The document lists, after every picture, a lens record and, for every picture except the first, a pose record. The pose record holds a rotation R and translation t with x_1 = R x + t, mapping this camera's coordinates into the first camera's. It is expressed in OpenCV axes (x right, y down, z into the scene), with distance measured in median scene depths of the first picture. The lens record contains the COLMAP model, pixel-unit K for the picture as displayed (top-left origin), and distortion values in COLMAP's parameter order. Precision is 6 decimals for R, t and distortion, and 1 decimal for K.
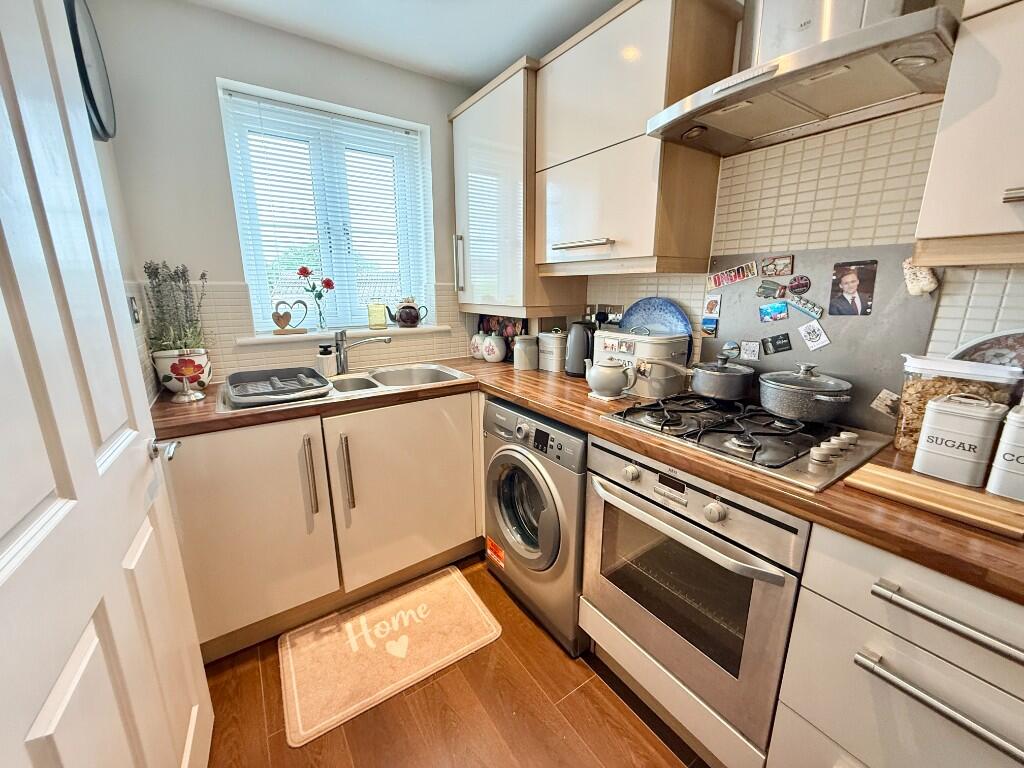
lens RADIAL K [[408.9, 0, 512.0], [0, 408.9, 384.0], [0, 0, 1]] dist [-0.000753, 0.000657]
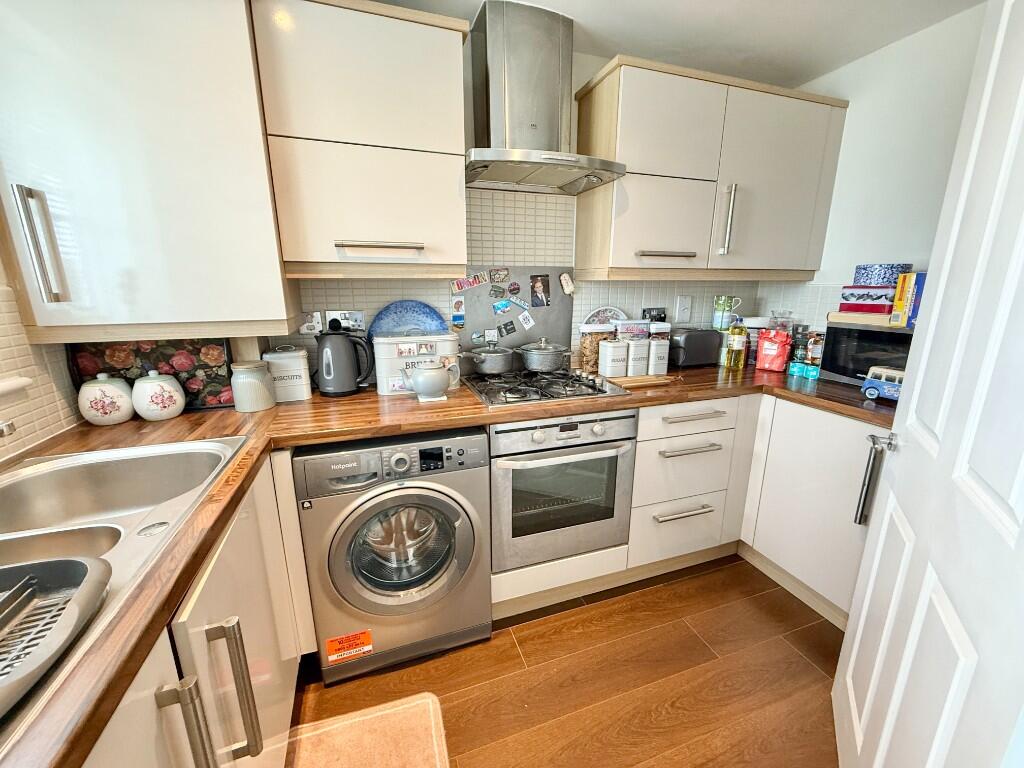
lens RADIAL K [[408.9, 0, 512.0], [0, 408.9, 384.0], [0, 0, 1]] dist [-0.000753, 0.000657]
pose [[0.265891, -0.225583, 0.937237, -0.761722], [0.224838, 0.959933, 0.167259, -0.148025], [-0.937416, 0.166254, 0.305958, 0.564155]]
